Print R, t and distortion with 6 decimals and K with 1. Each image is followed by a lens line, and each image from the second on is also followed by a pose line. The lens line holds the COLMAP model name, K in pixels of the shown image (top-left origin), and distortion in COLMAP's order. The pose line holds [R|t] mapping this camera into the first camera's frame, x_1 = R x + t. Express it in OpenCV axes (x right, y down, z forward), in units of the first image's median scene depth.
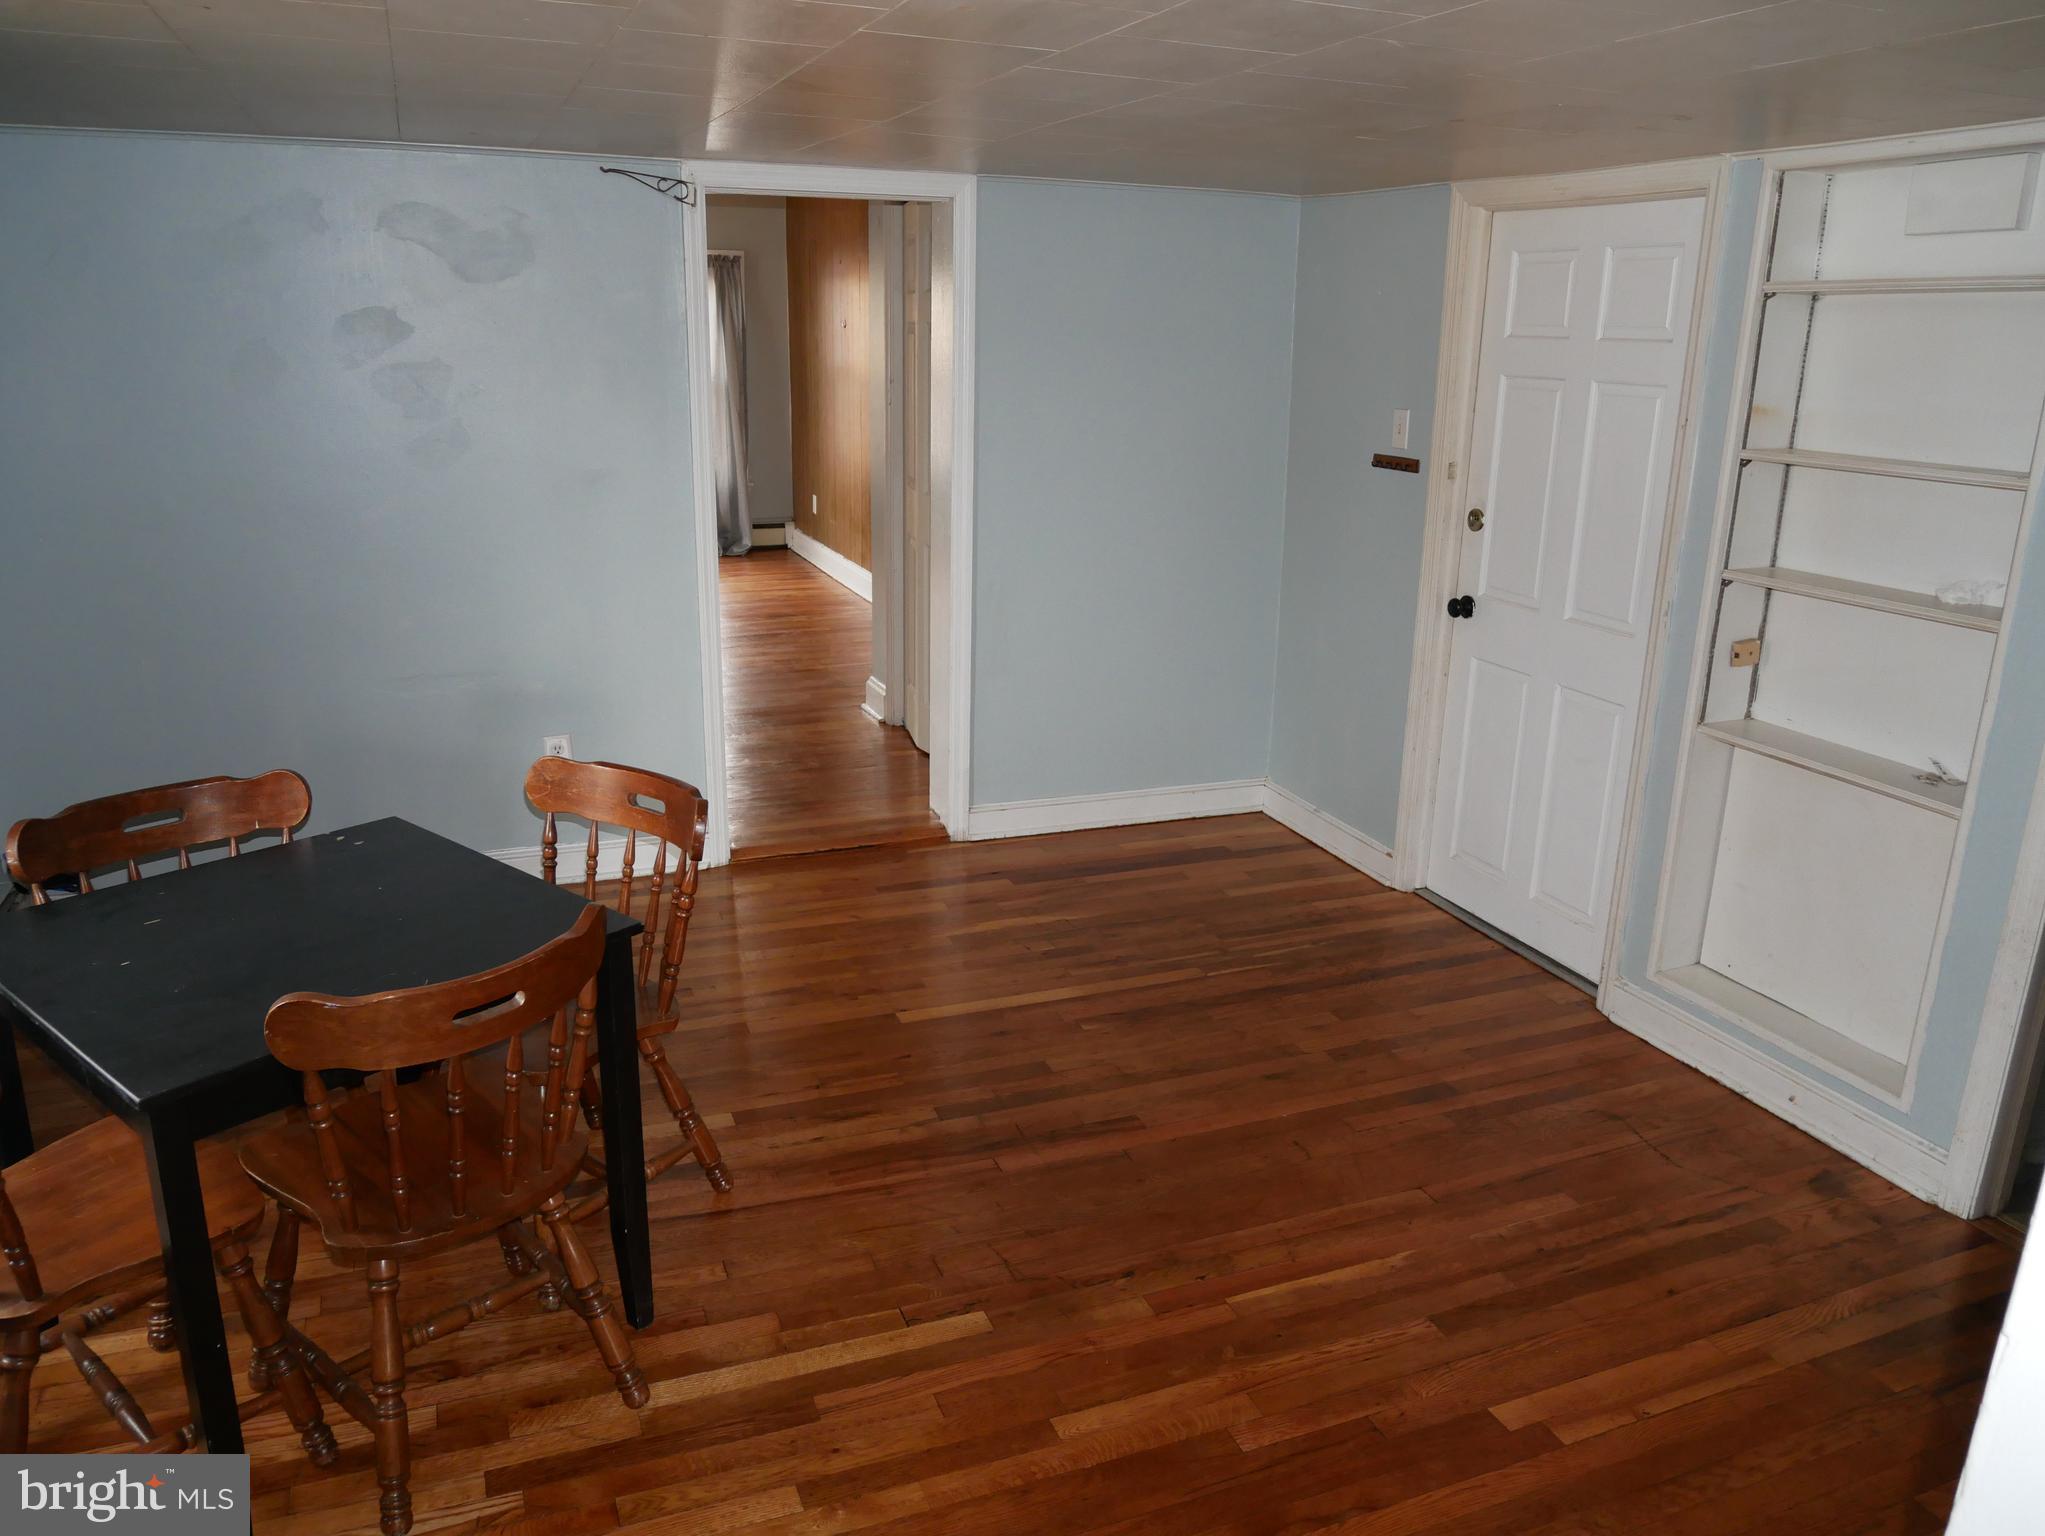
lens RADIAL K [[1468.2, 0, 1022.5], [0, 1468.2, 768.0], [0, 0, 1]] dist [-0.076405, 0.053375]
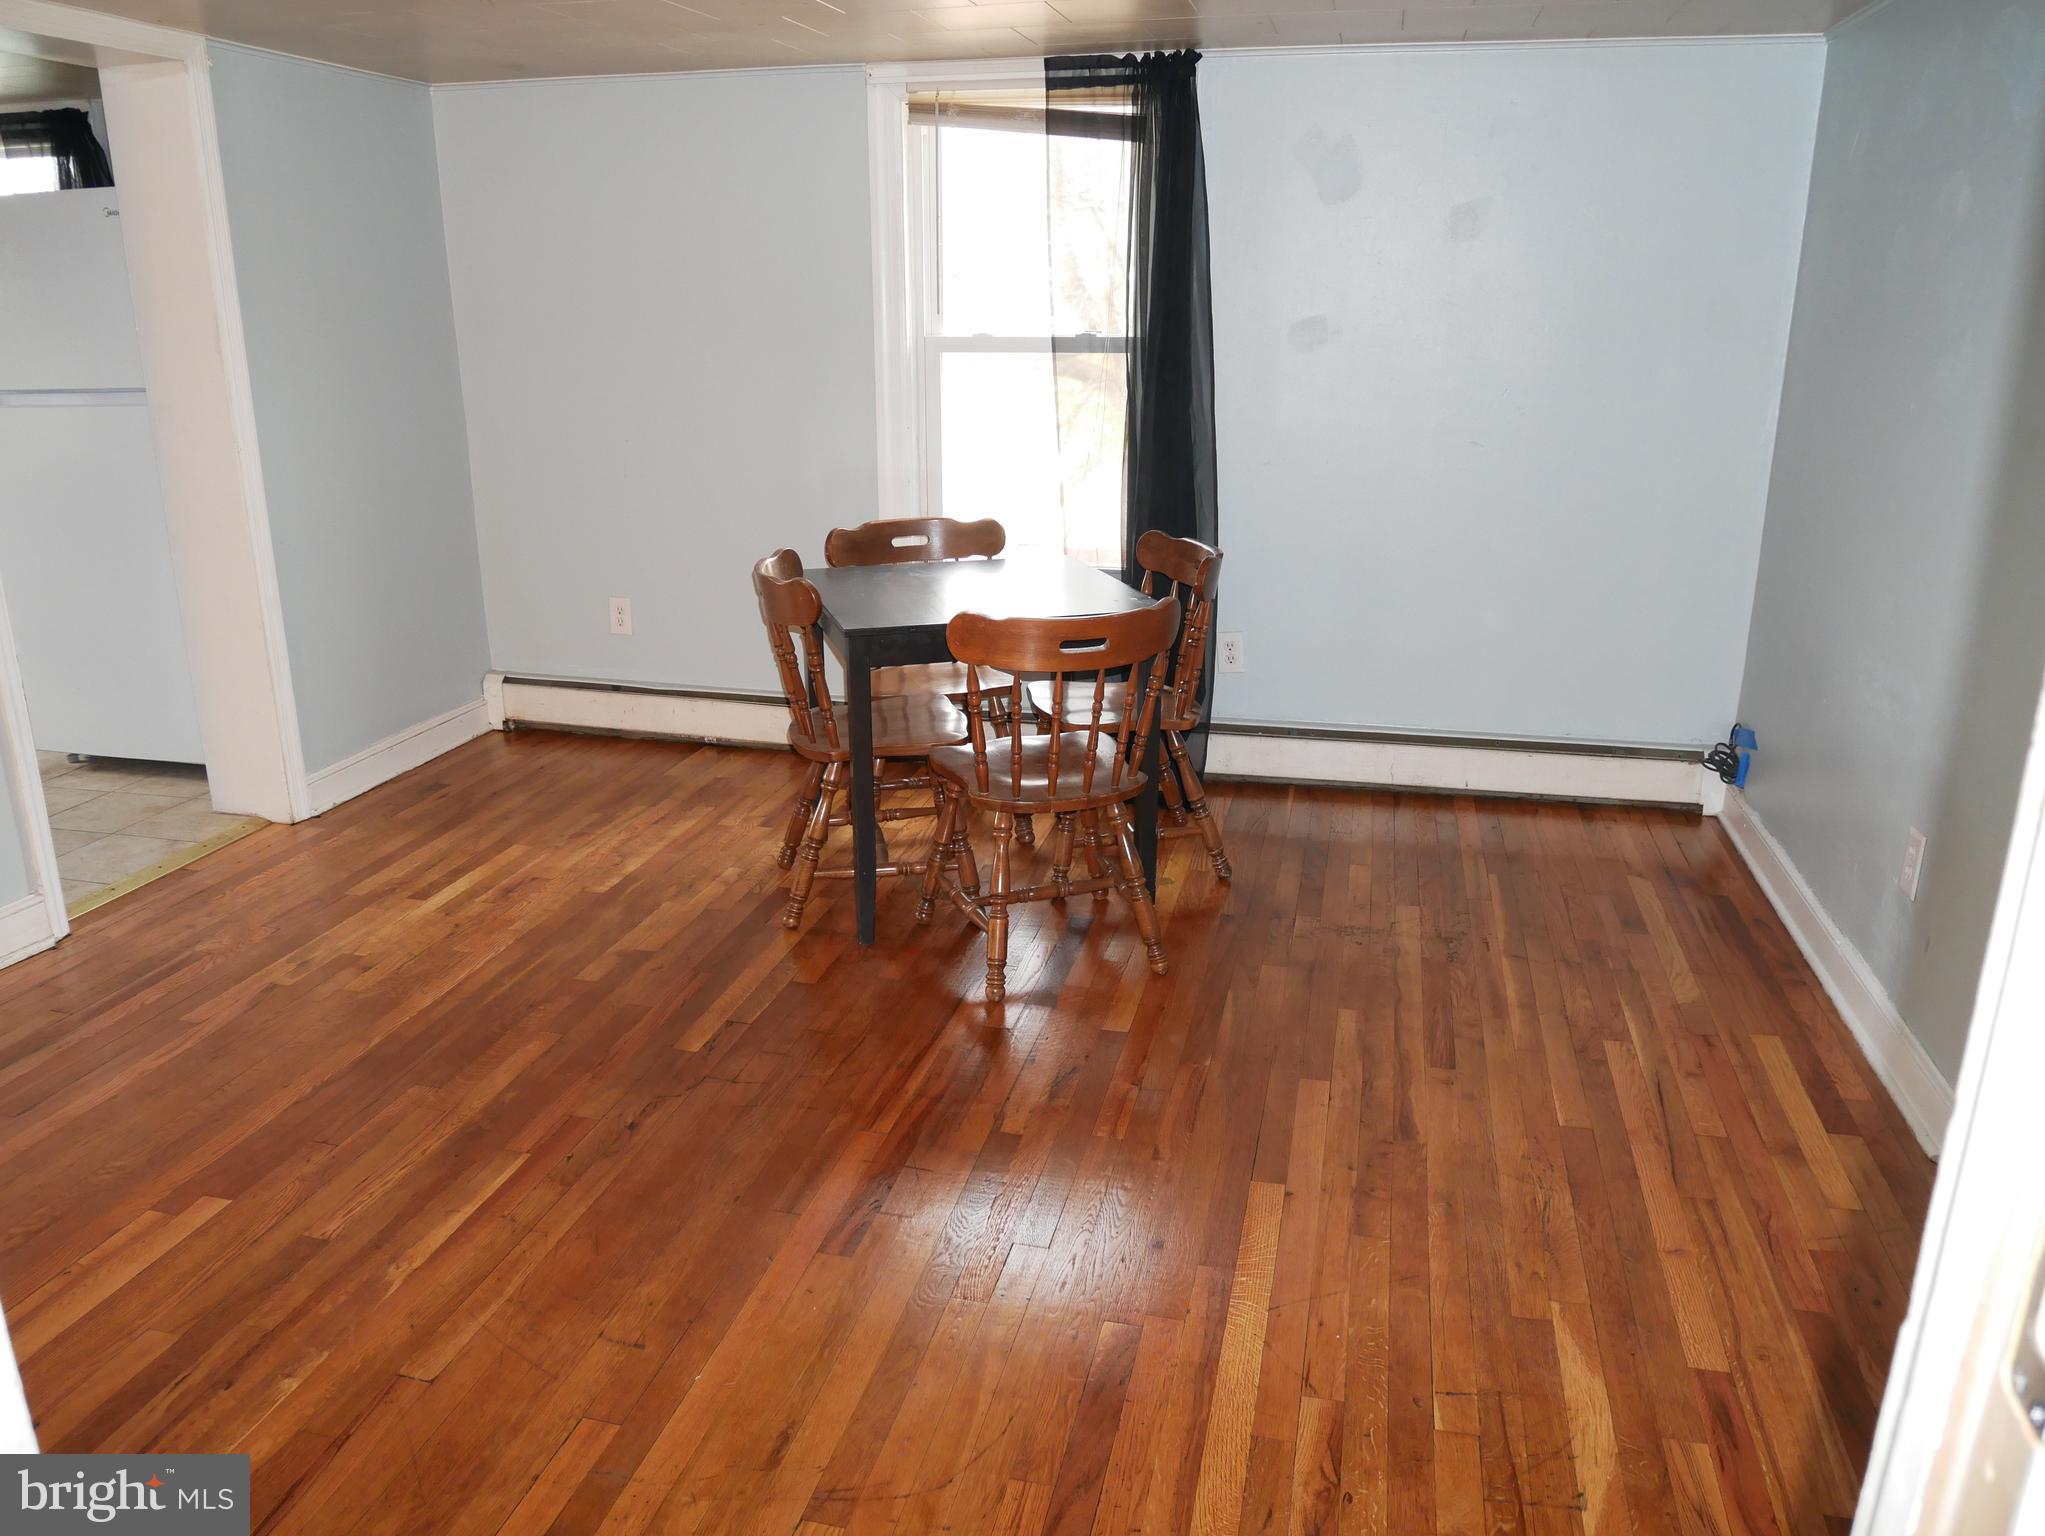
lens RADIAL K [[1468.2, 0, 1022.5], [0, 1468.2, 768.0], [0, 0, 1]] dist [-0.076405, 0.053375]
pose [[-0.575512, 0.221756, -0.787153, 0.613235], [-0.244670, 0.871755, 0.424476, -0.335048], [0.780335, 0.436884, -0.447448, 1.467596]]
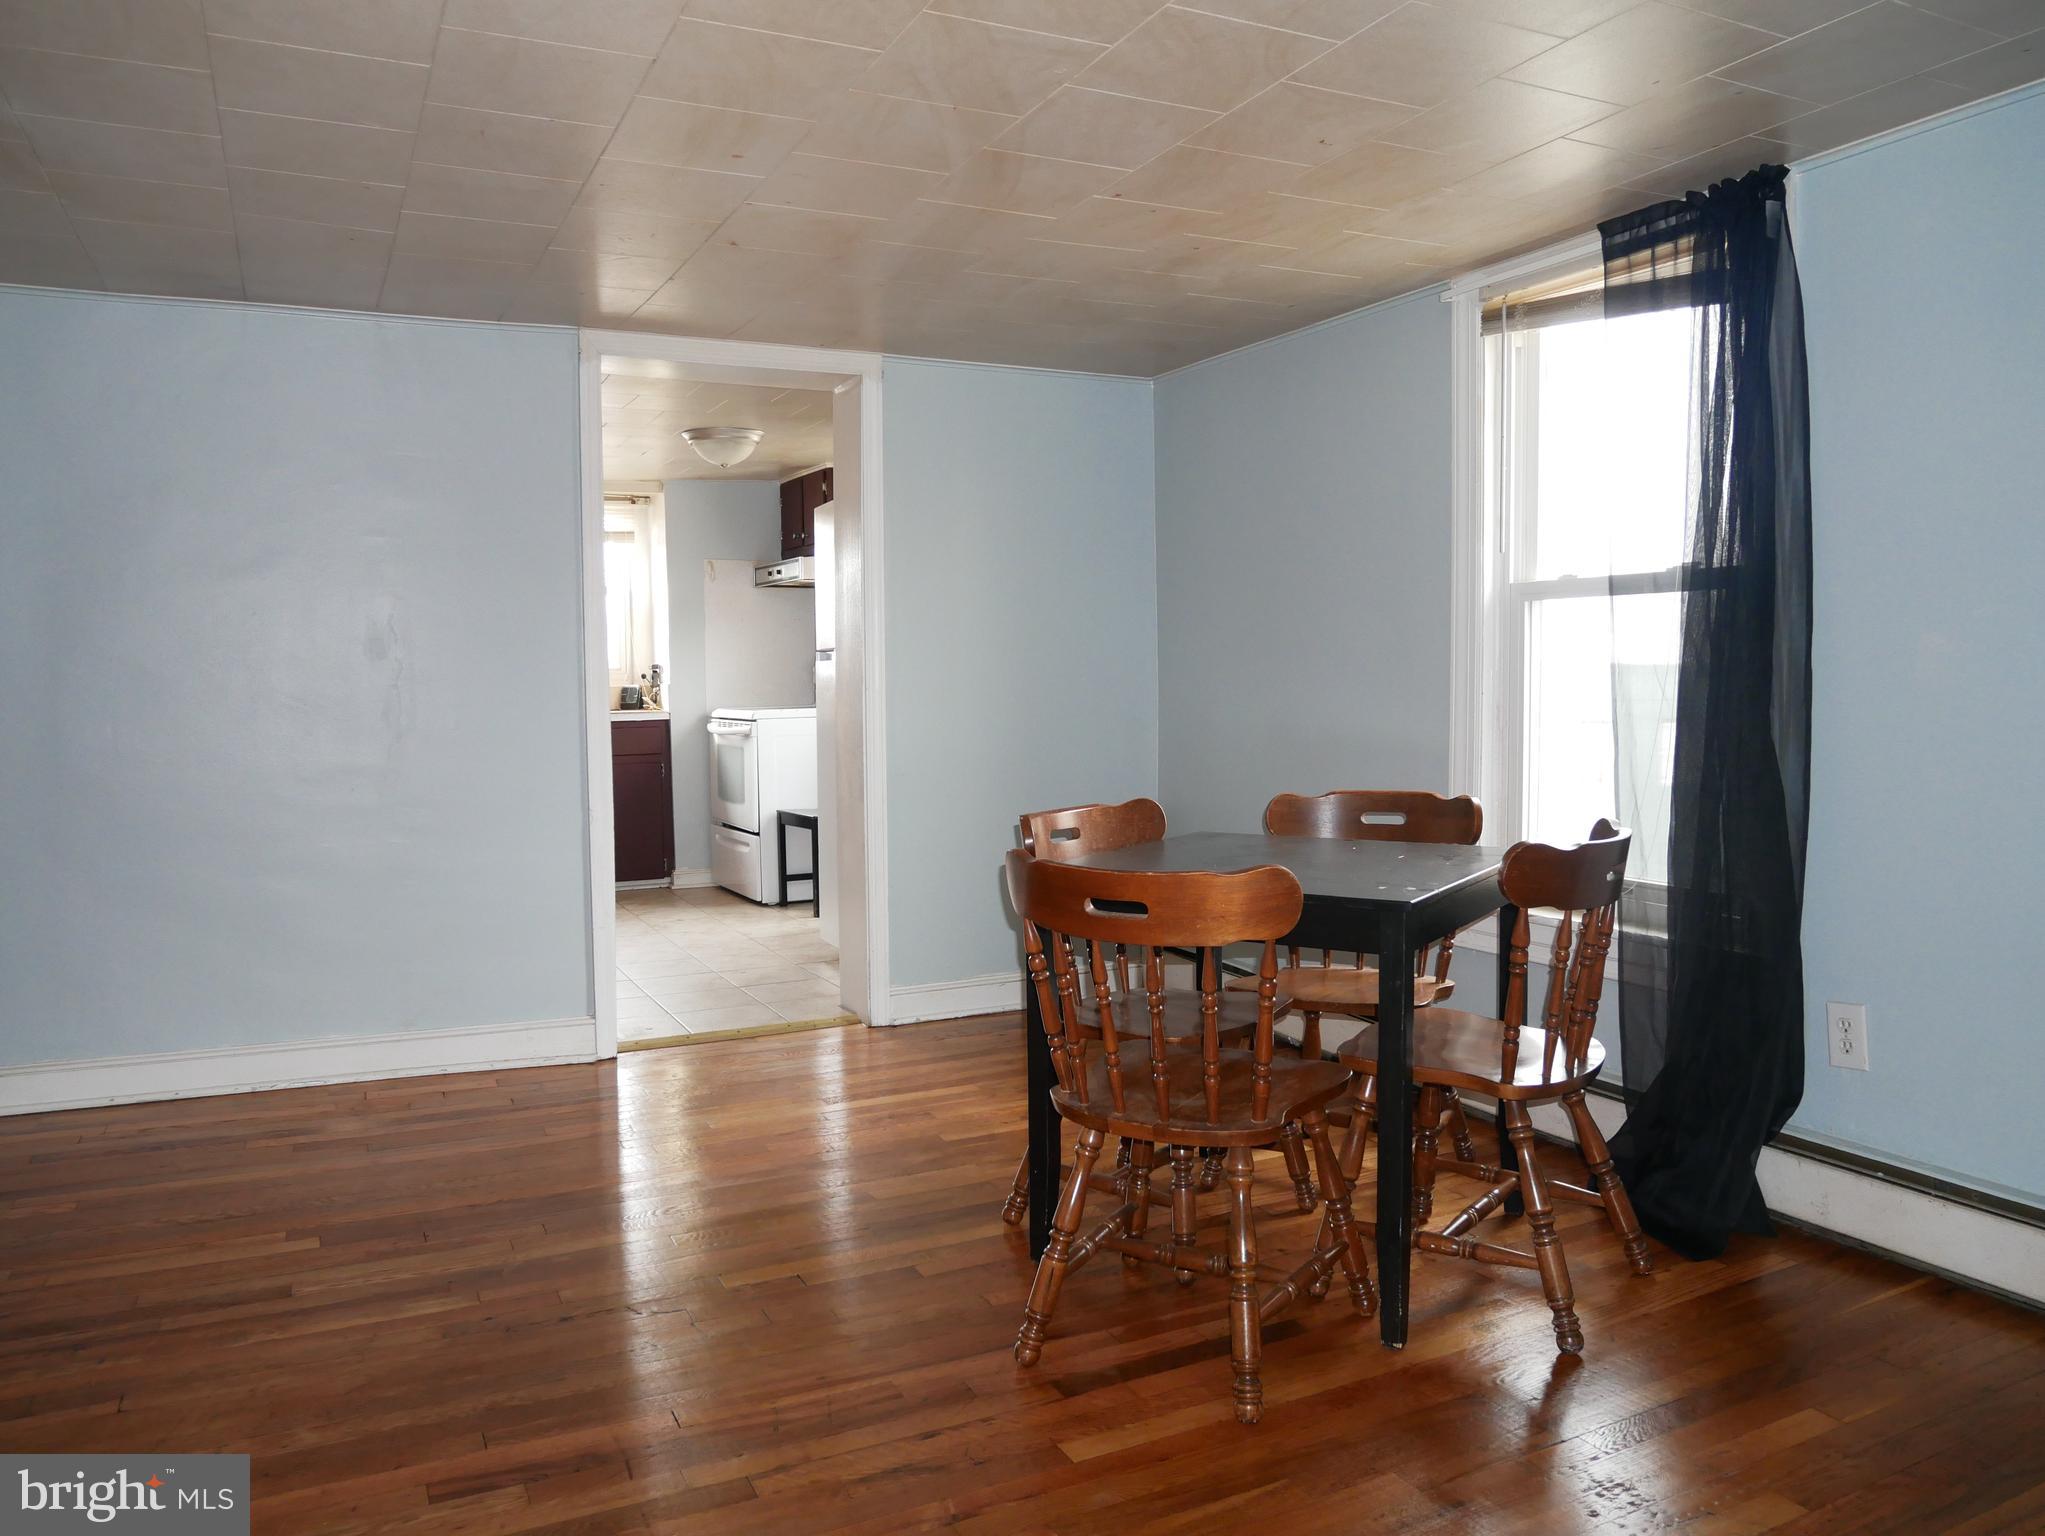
lens RADIAL K [[1468.2, 0, 1022.5], [0, 1468.2, 768.0], [0, 0, 1]] dist [-0.076405, 0.053375]
pose [[-0.996780, -0.013853, -0.078980, -0.138508], [-0.039792, 0.940583, 0.337225, -0.308118], [0.069616, 0.339282, -0.938105, 1.697691]]
